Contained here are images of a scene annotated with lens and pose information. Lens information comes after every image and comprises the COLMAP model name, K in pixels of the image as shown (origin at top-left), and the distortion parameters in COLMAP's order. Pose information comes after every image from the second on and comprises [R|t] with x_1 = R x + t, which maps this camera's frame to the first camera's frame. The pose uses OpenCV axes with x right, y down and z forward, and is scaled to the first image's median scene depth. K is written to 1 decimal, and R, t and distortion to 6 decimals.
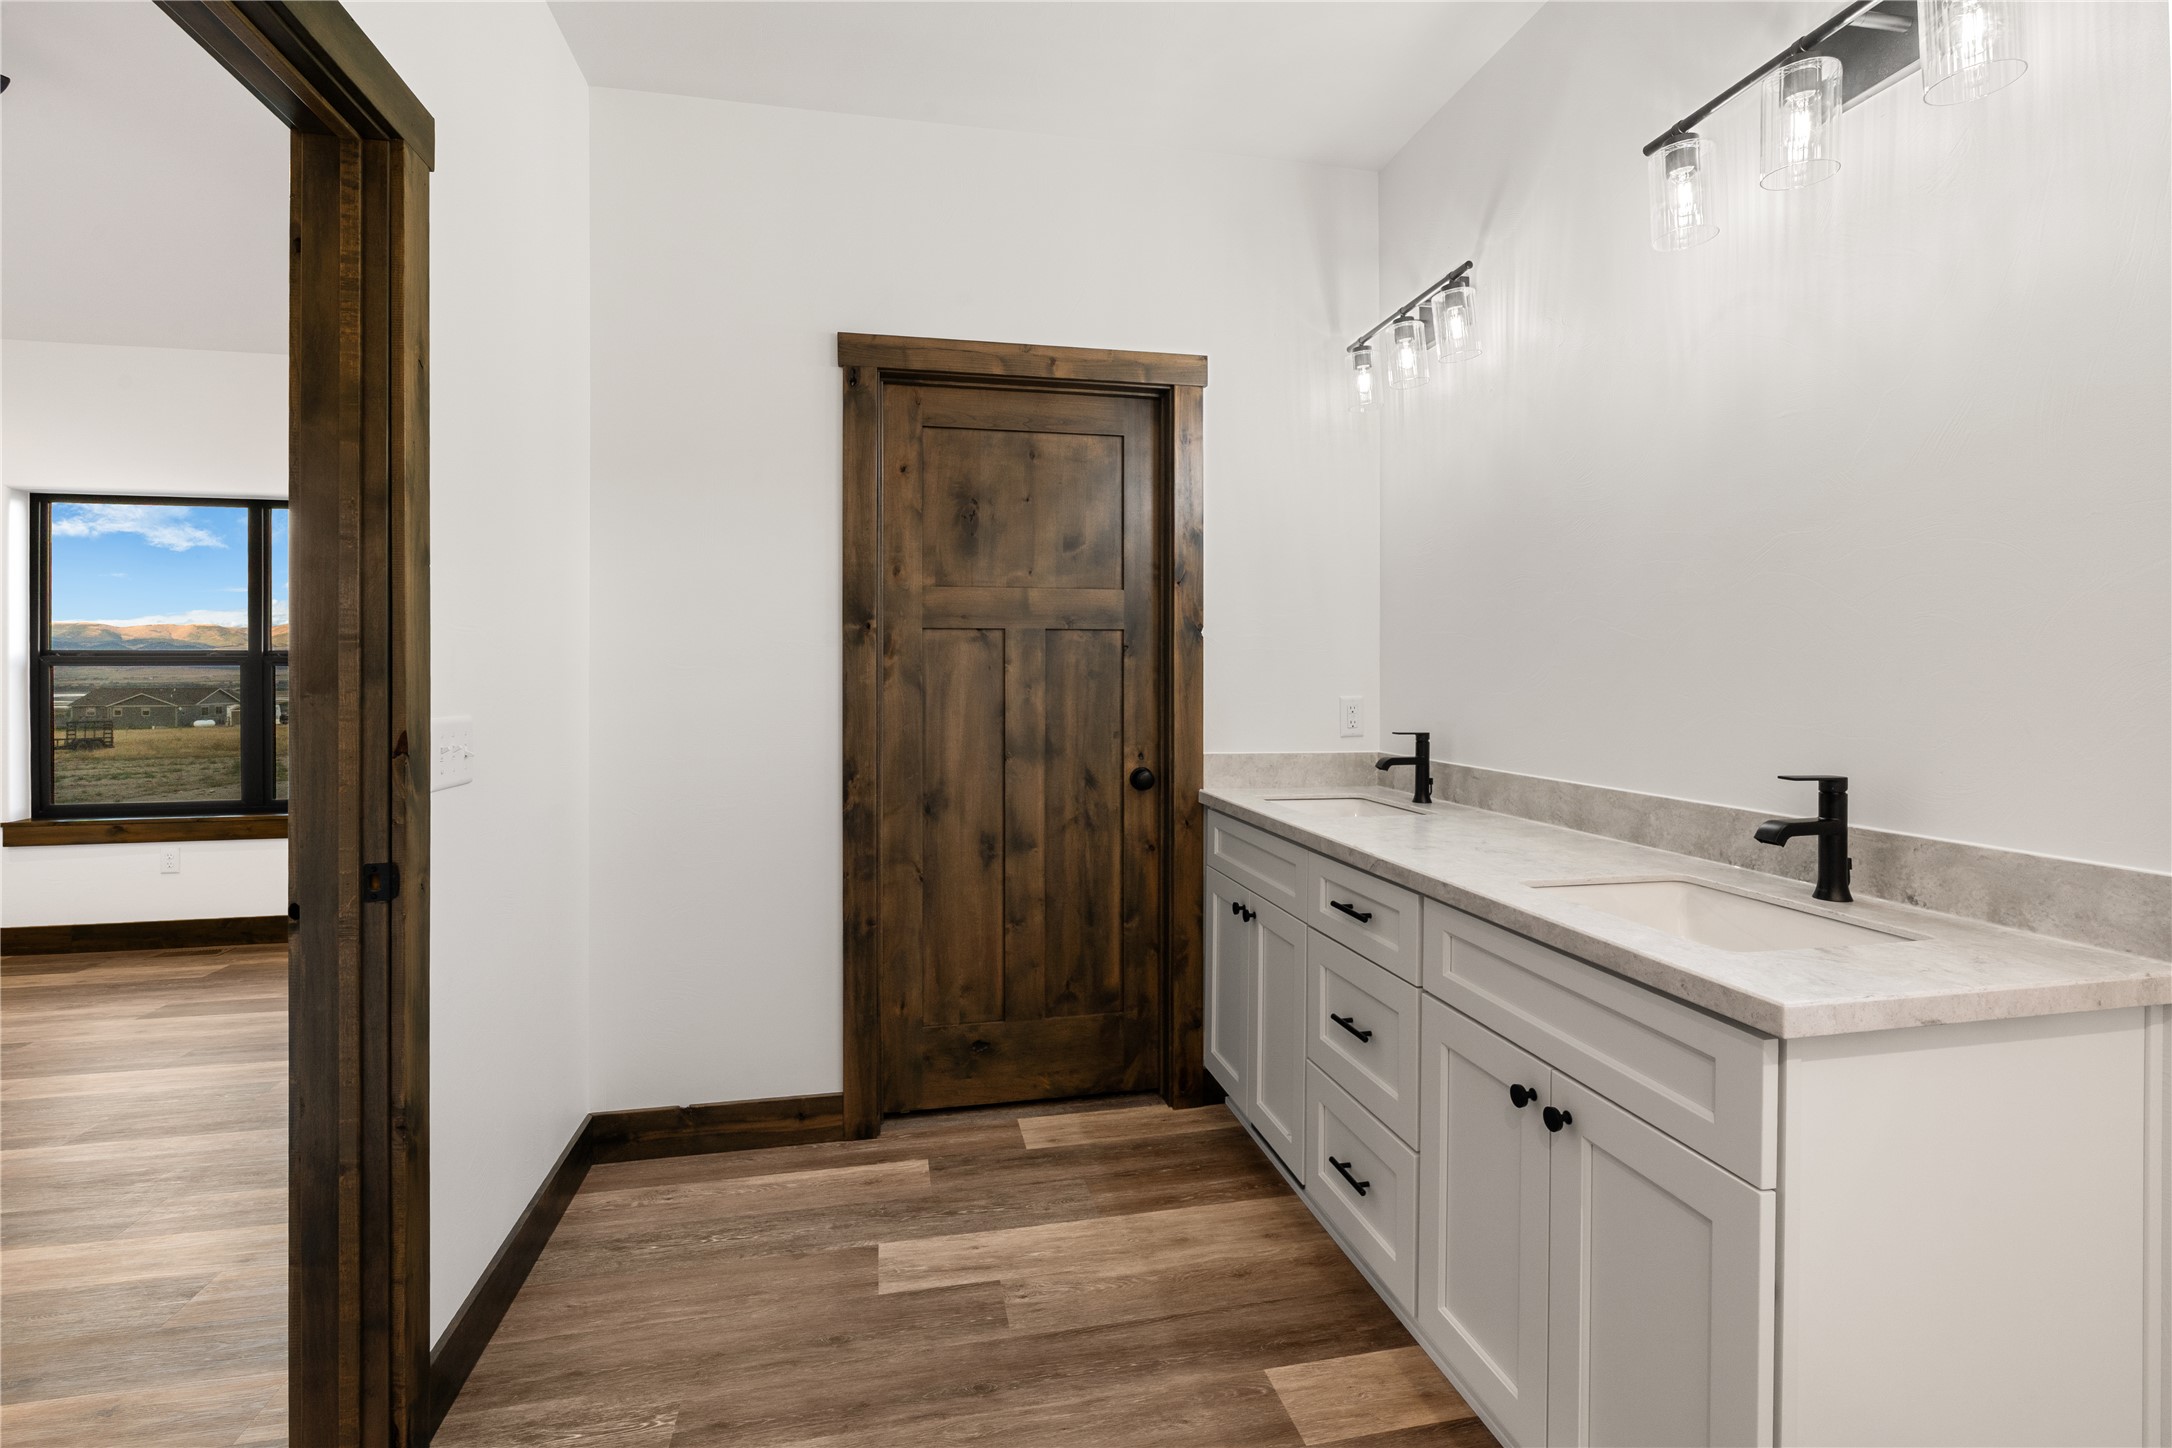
lens RADIAL K [[1005.3, 0, 1105.1], [0, 1005.3, 668.0], [0, 0, 1]] dist [-0.010404, 0.001942]
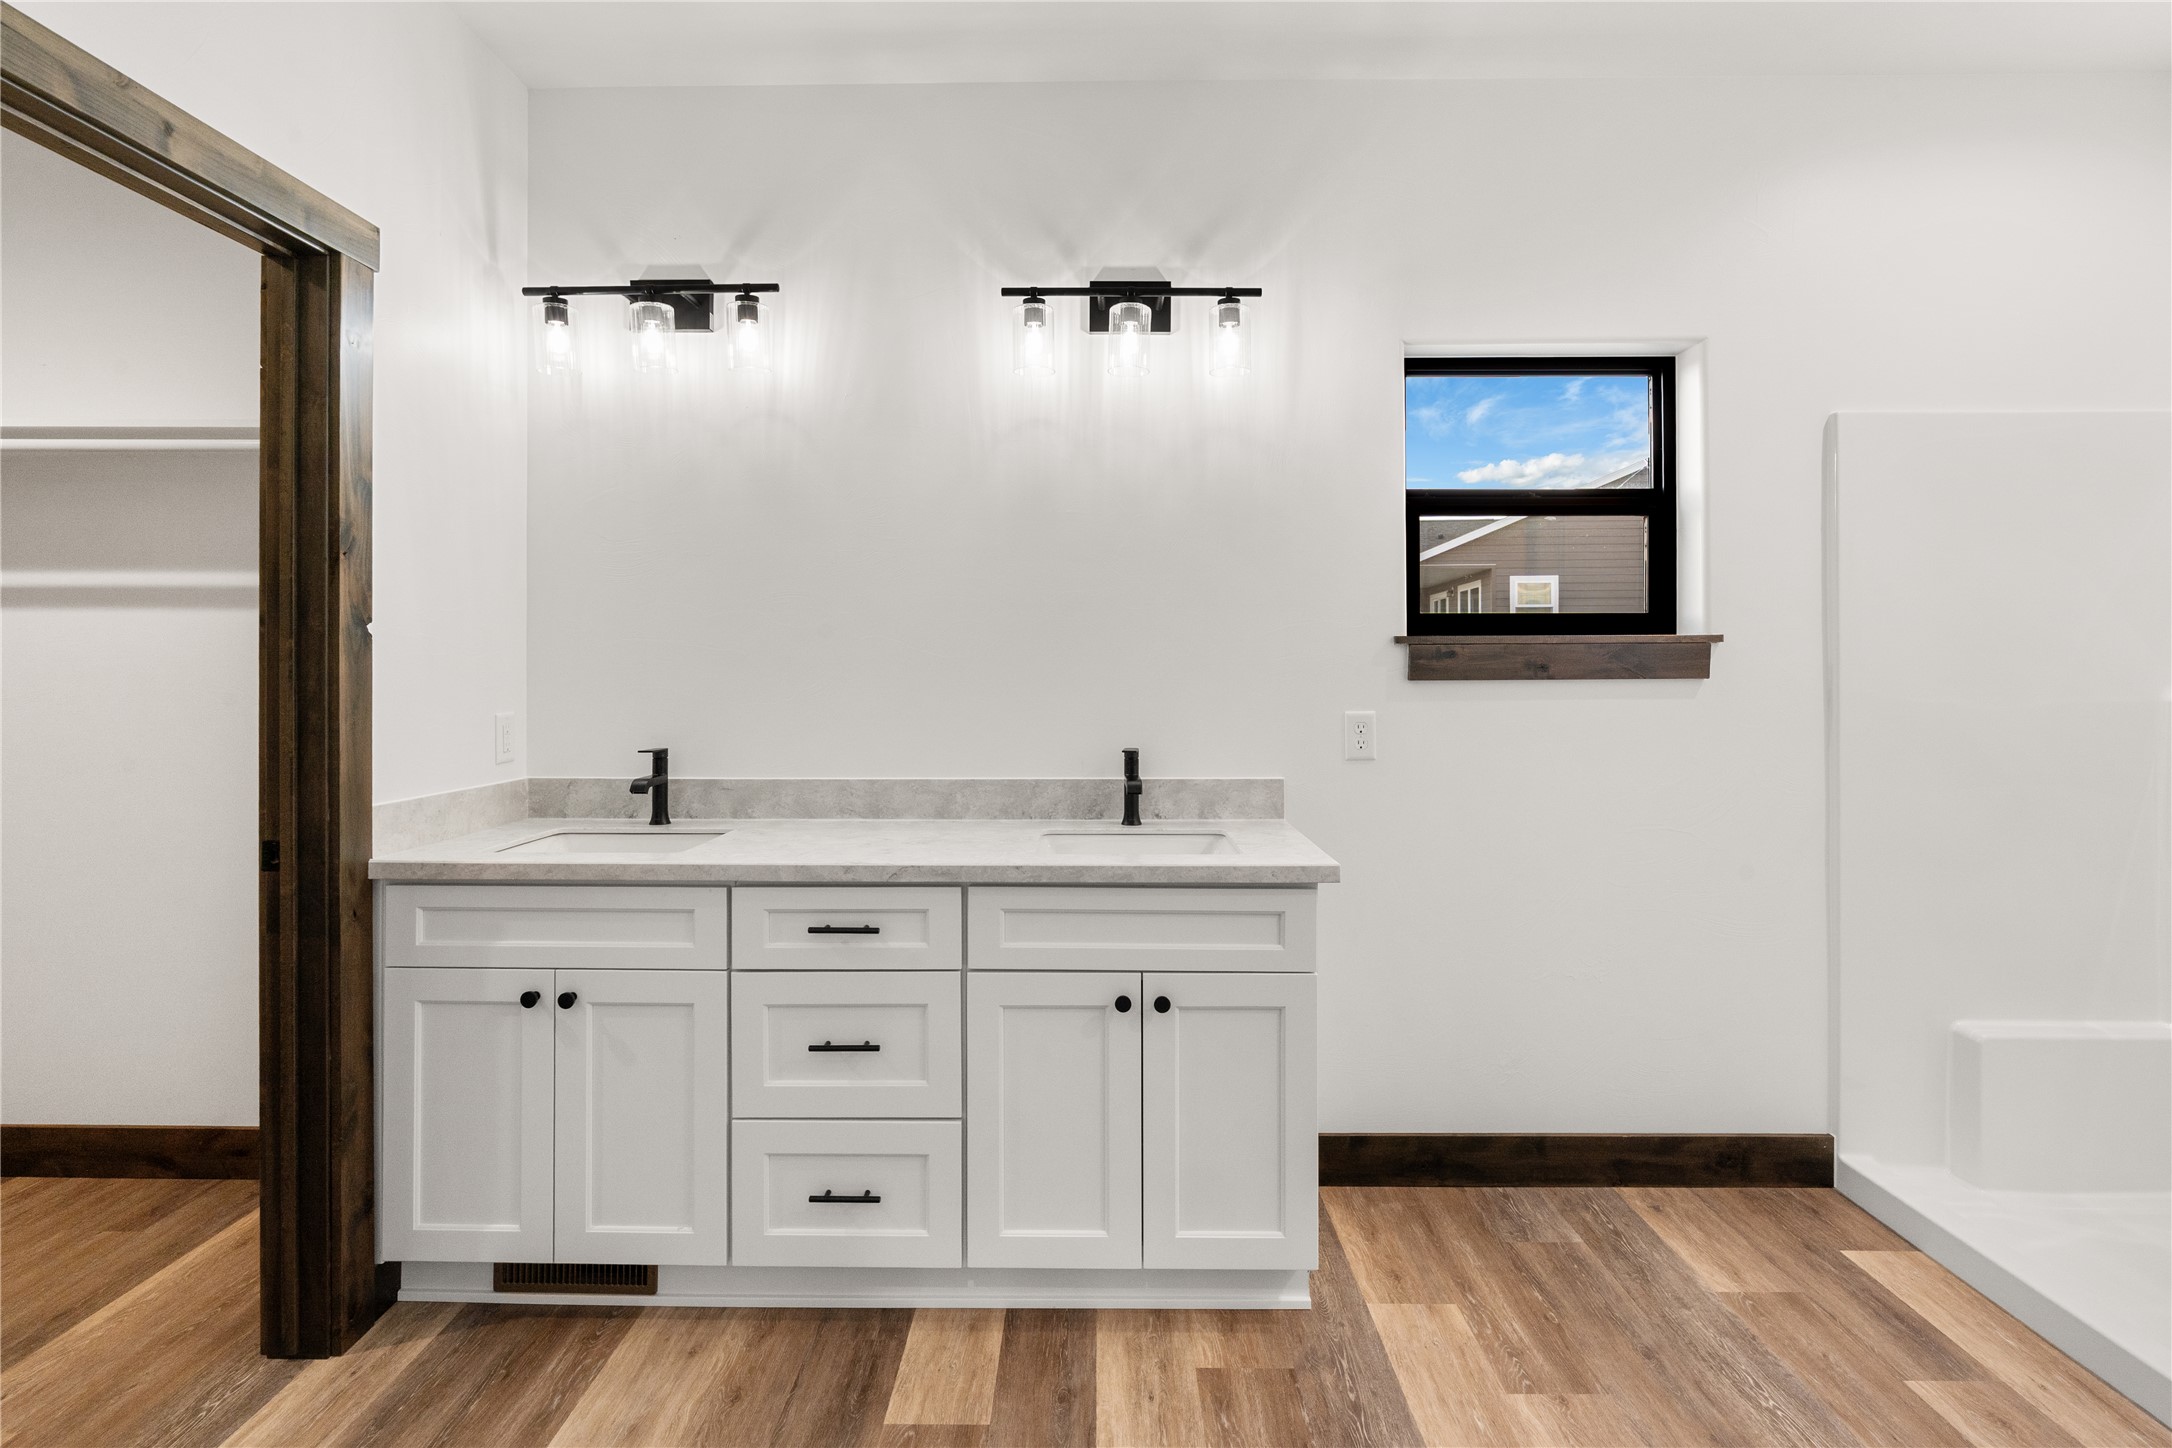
lens RADIAL K [[1005.3, 0, 1076.3], [0, 1005.3, 653.8], [0, 0, 1]] dist [-0.010404, 0.001942]
pose [[0.217217, 0.012379, 0.976045, -0.511002], [-0.005612, 0.999919, -0.011433, -0.015017], [-0.976107, -0.002994, 0.217269, 0.425911]]
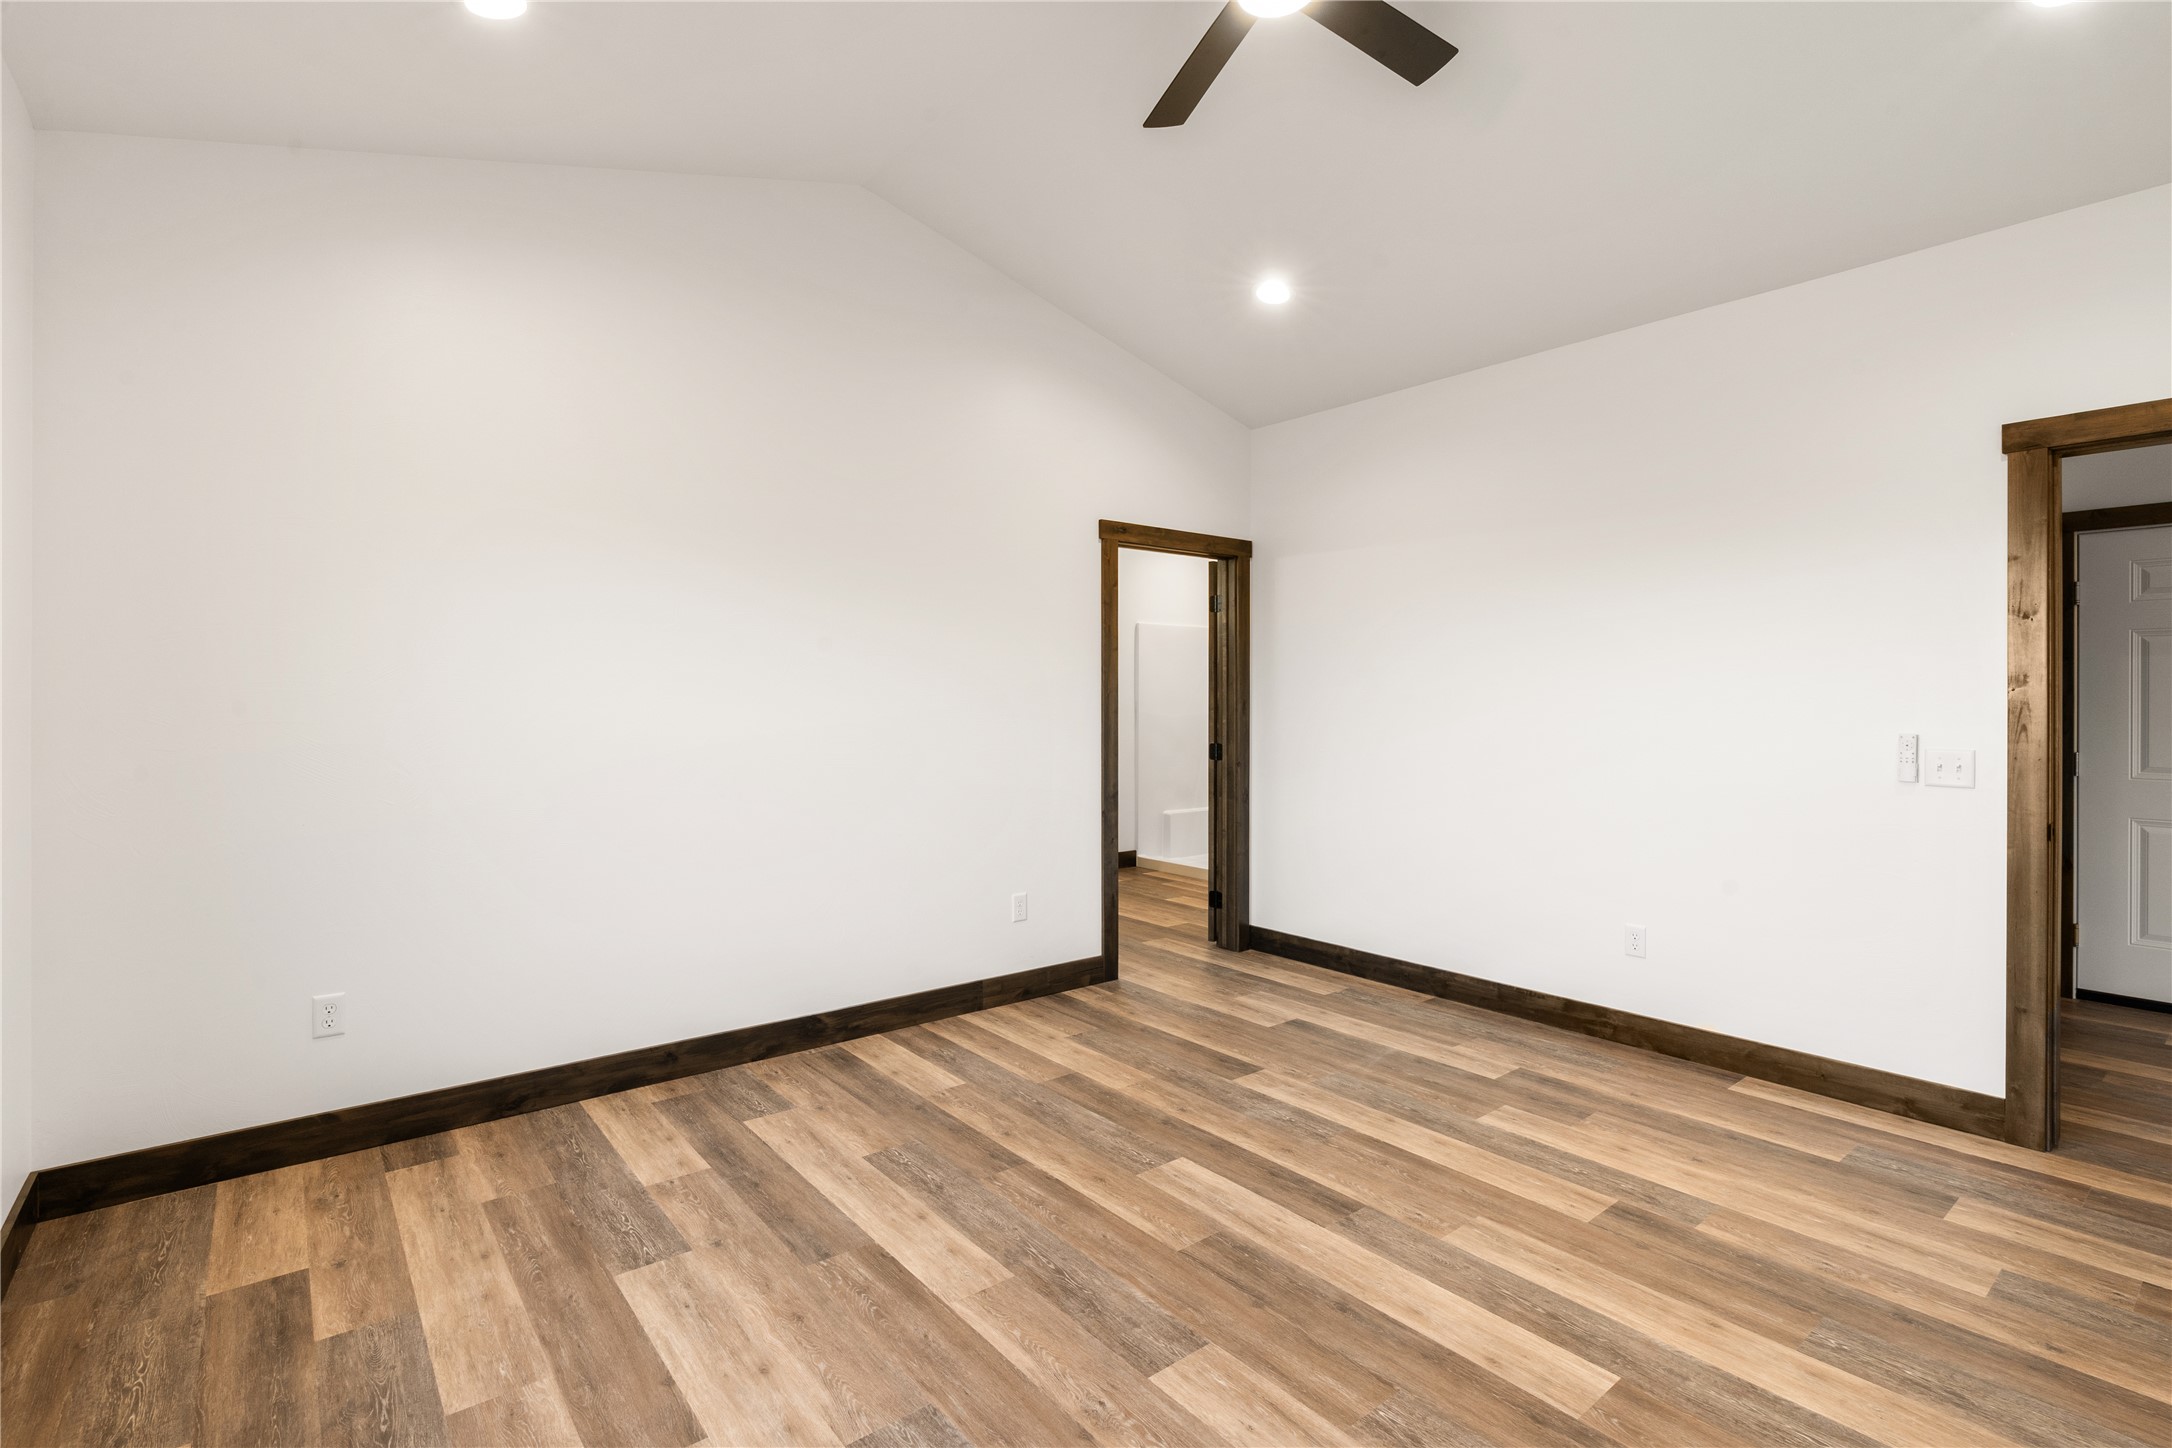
lens RADIAL K [[1005.3, 0, 1083.4], [0, 1005.3, 711.1], [0, 0, 1]] dist [-0.010404, 0.001942]
pose [[-0.451497, -0.014563, 0.892154, -2.084087], [-0.011668, 0.999878, 0.010417, -0.023134], [-0.892197, -0.005706, -0.451611, 1.472538]]
